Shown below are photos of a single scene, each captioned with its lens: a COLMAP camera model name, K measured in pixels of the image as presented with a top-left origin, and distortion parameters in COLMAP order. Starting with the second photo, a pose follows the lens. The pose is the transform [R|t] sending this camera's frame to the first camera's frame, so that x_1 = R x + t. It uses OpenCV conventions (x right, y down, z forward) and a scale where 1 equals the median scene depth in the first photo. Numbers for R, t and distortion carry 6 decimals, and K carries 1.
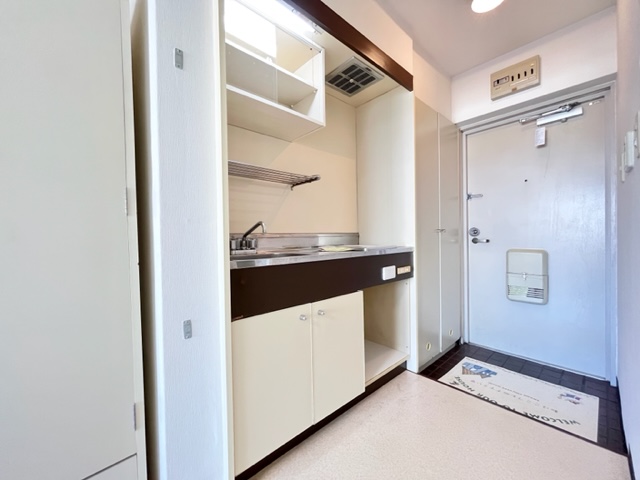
lens RADIAL K [[258.2, 0, 320.0], [0, 258.2, 240.0], [0, 0, 1]] dist [0.000773, -0.000238]
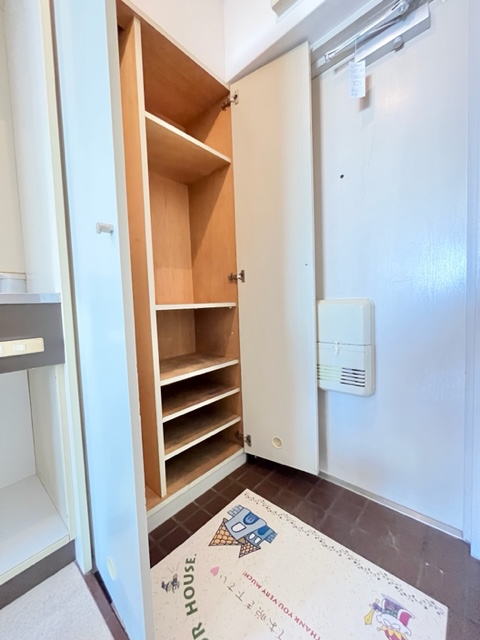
lens RADIAL K [[258.2, 0, 240.0], [0, 258.2, 320.0], [0, 0, 1]] dist [0.000773, -0.000238]
pose [[0.994050, -0.025713, 0.105842, 0.572659], [0.021101, 0.998788, 0.044465, 0.055661], [-0.106857, -0.041967, 0.993388, 0.511200]]
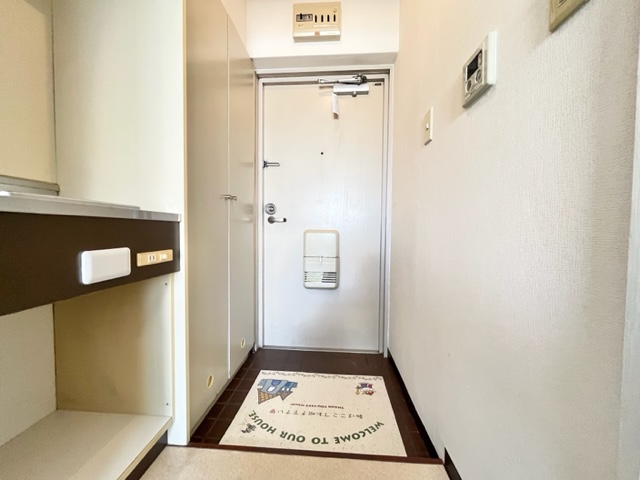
lens RADIAL K [[258.2, 0, 320.0], [0, 258.2, 240.0], [0, 0, 1]] dist [0.000773, -0.000238]
pose [[0.720460, -0.001234, 0.693496, 0.189503], [-0.013145, 0.999794, 0.015435, 0.064954], [-0.693372, -0.020236, 0.720295, 0.395111]]
